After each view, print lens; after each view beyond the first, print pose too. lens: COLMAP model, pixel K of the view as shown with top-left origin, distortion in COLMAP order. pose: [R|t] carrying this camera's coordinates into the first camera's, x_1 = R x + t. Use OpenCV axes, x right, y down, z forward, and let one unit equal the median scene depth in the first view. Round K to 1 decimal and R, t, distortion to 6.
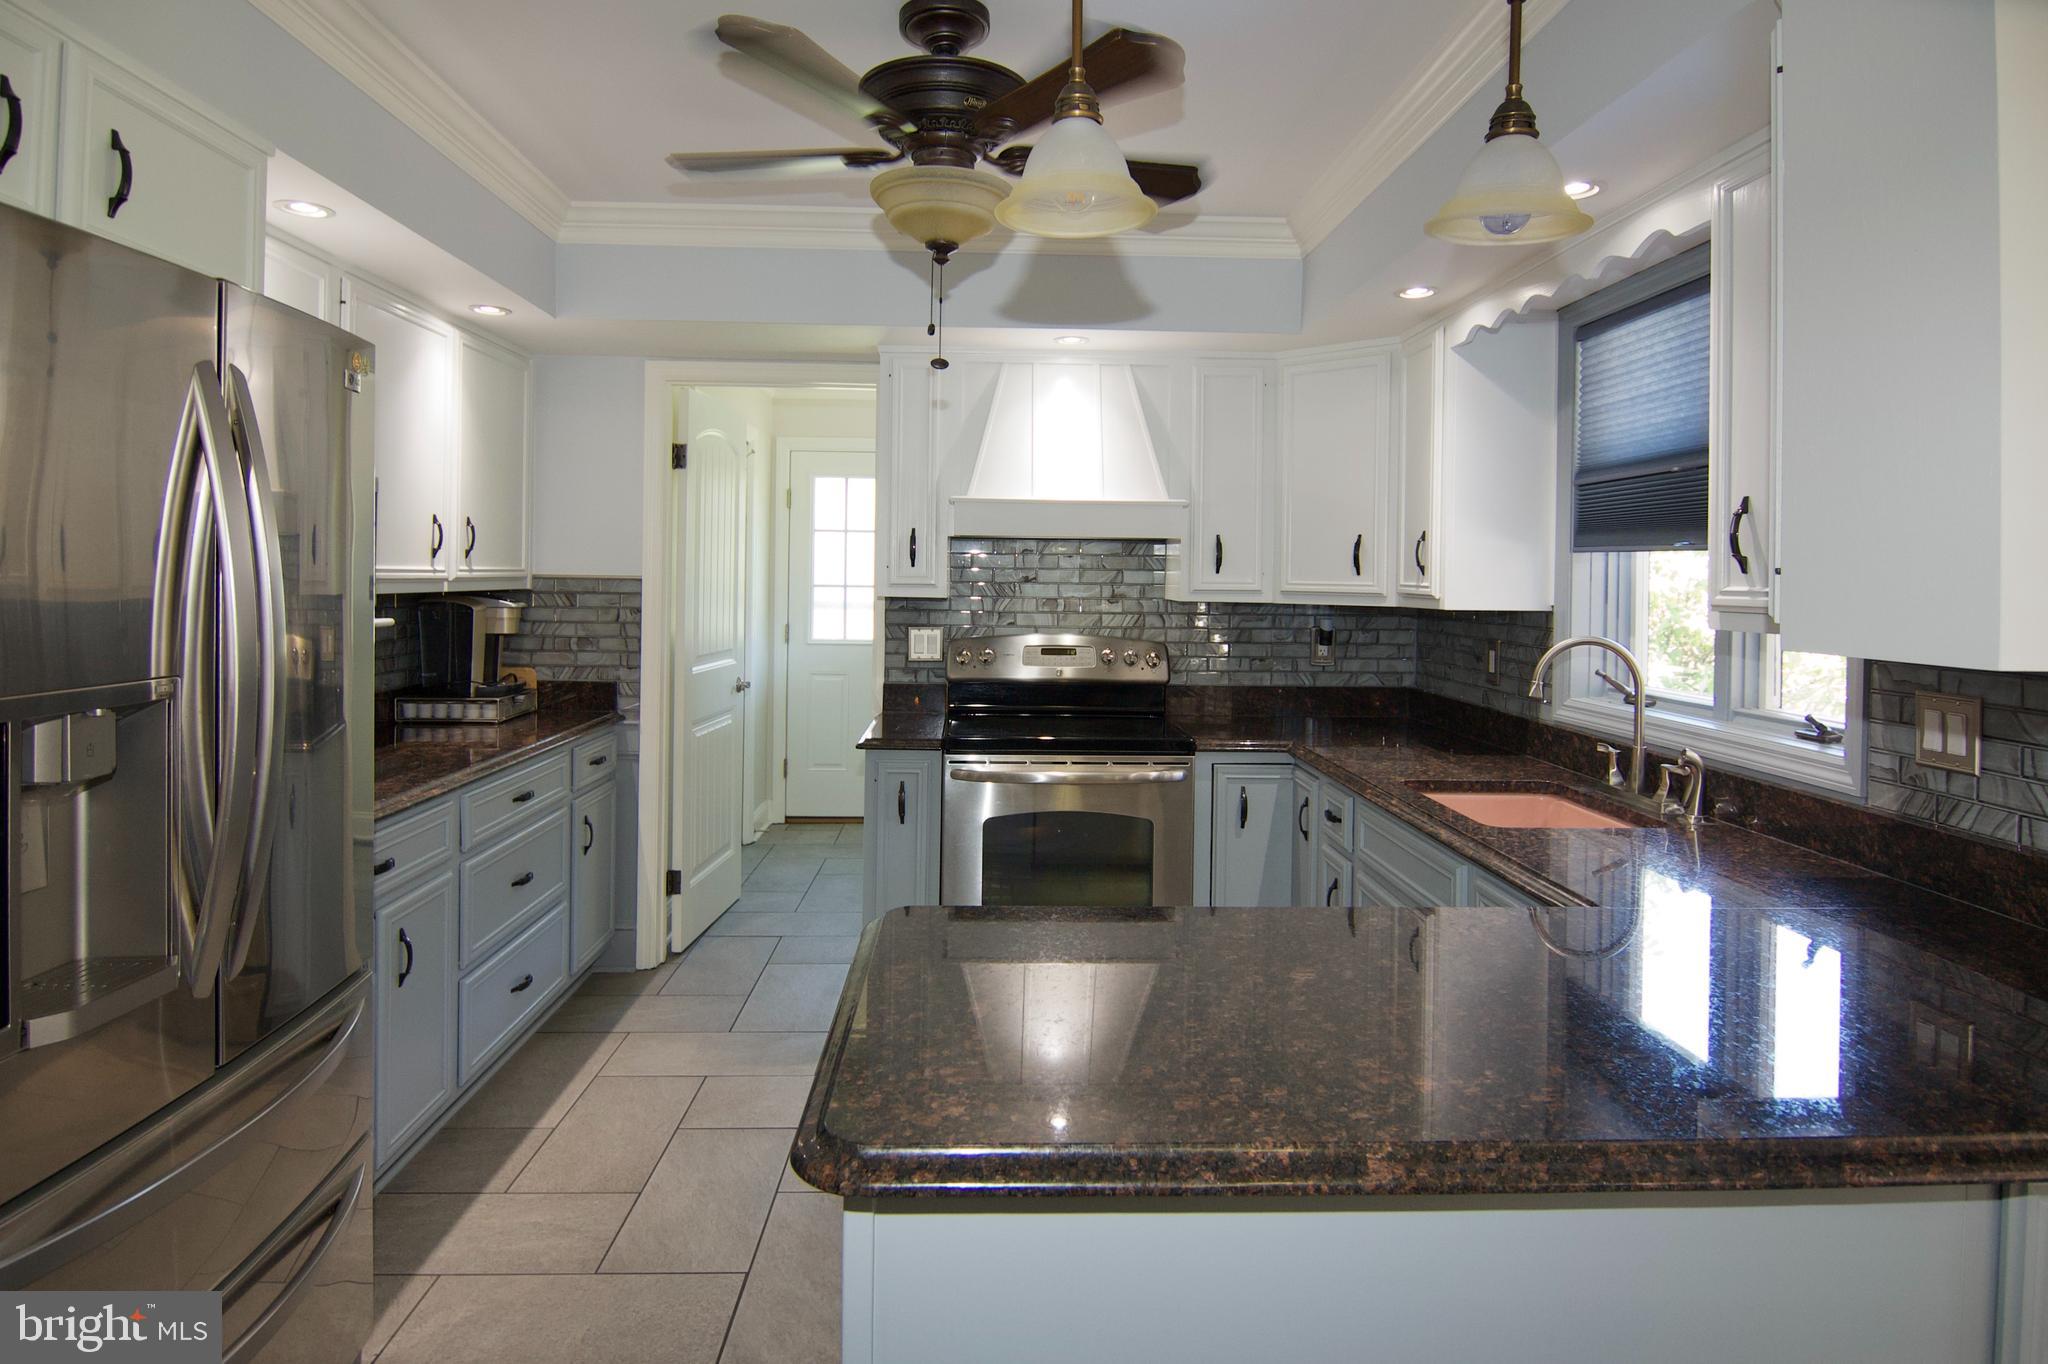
lens RADIAL K [[1153.7, 0, 991.0], [0, 1153.7, 572.6], [0, 0, 1]] dist [0.003891, -0.008651]
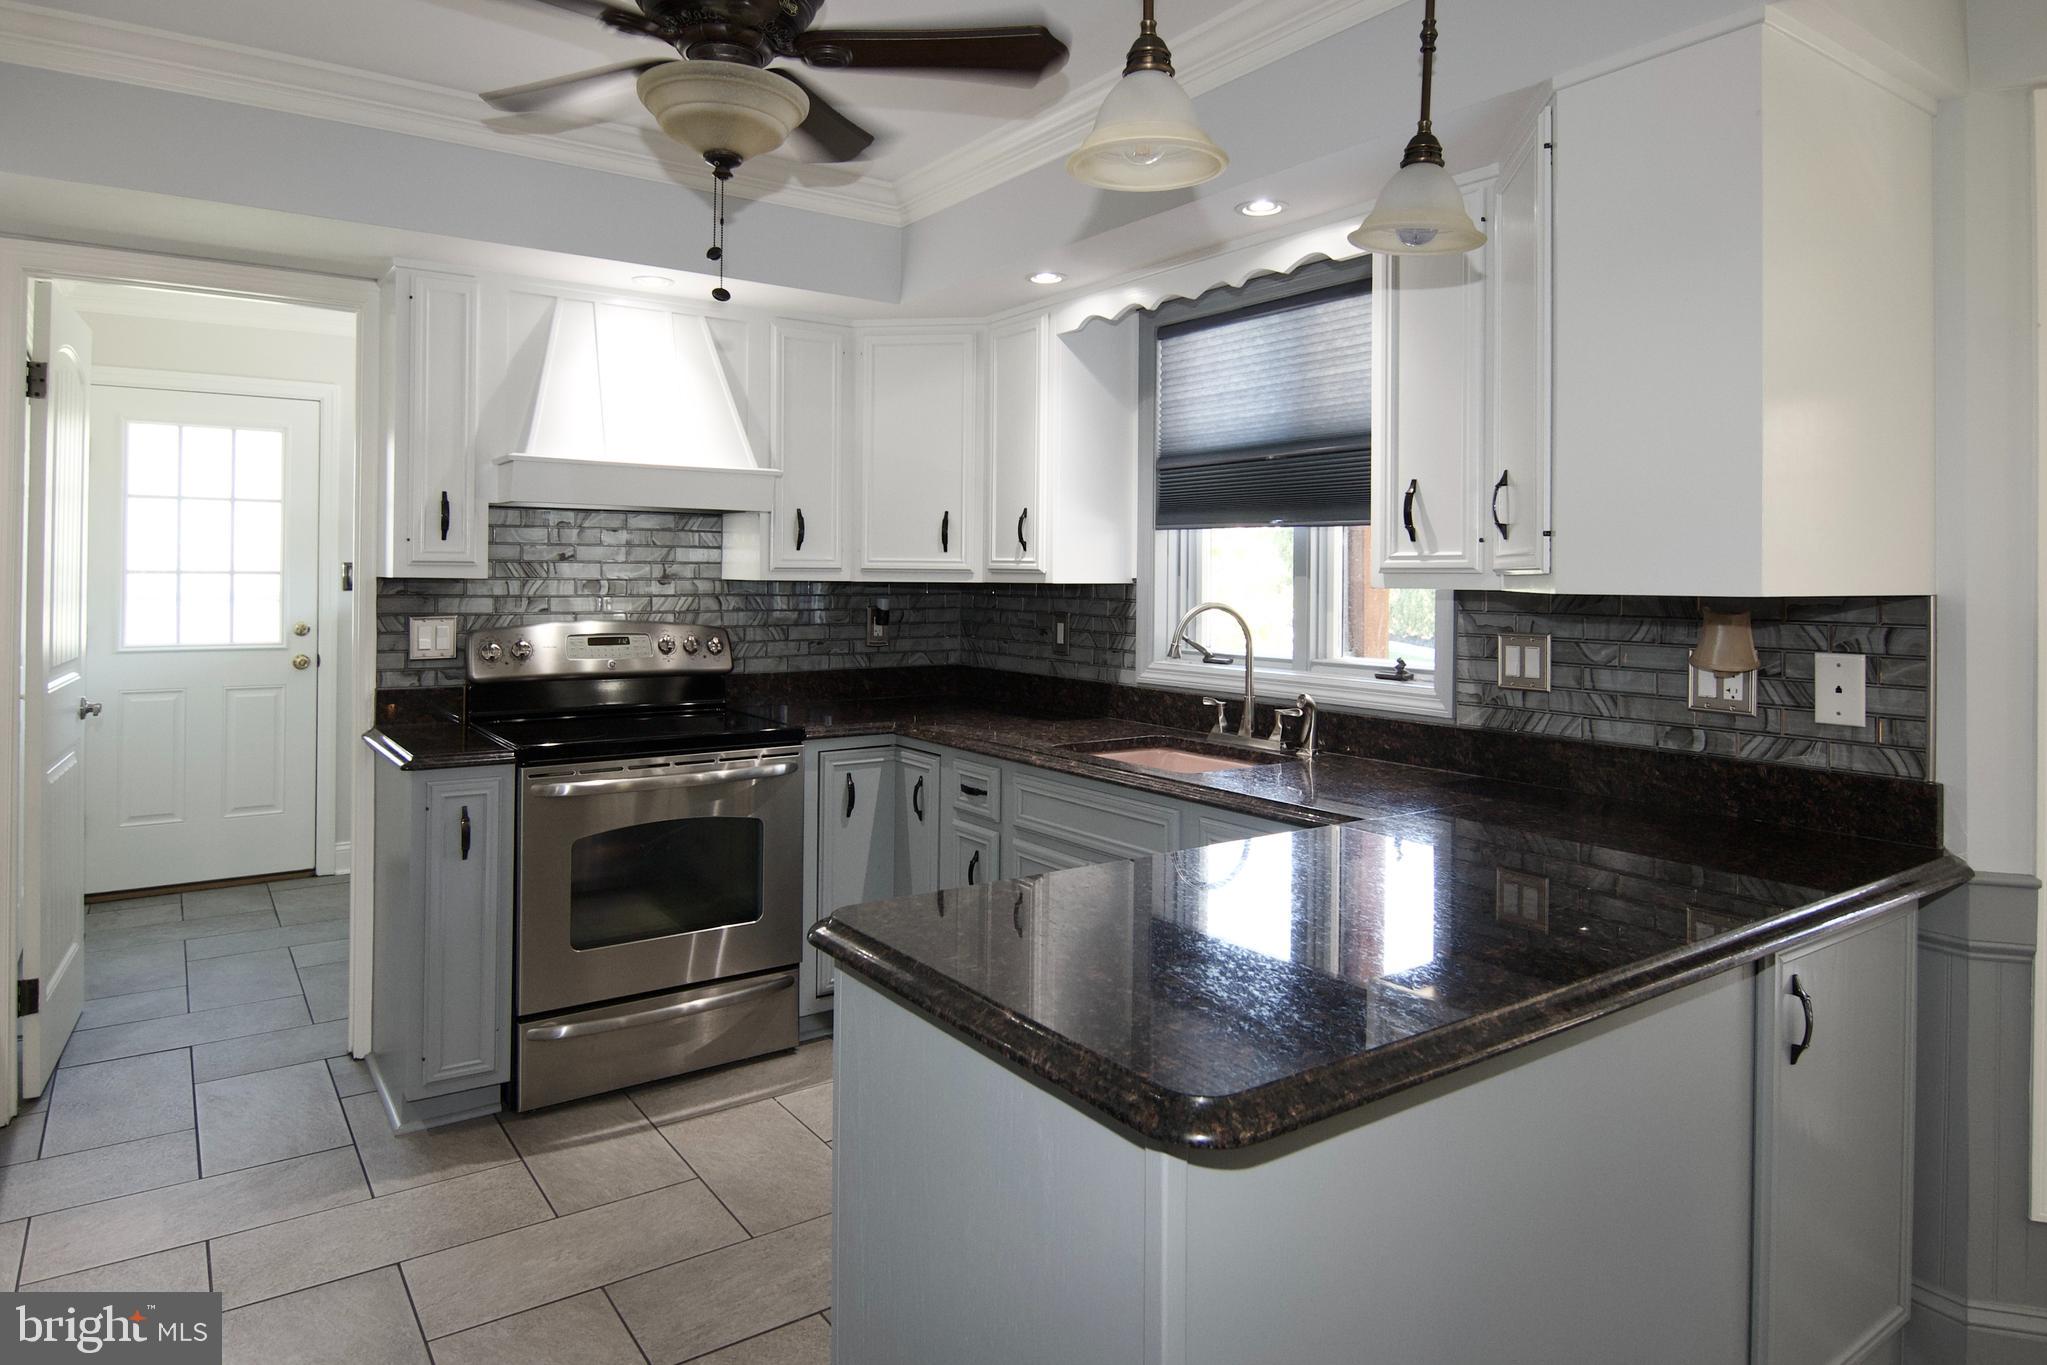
lens RADIAL K [[1253.2, 0, 996.3], [0, 1253.2, 559.6], [0, 0, 1]] dist [0.001598, -0.001592]
pose [[0.835156, -0.000086, 0.550013, -0.224980], [0.001934, 0.999994, -0.002780, 0.011488], [-0.550010, 0.003385, 0.835151, 0.061489]]
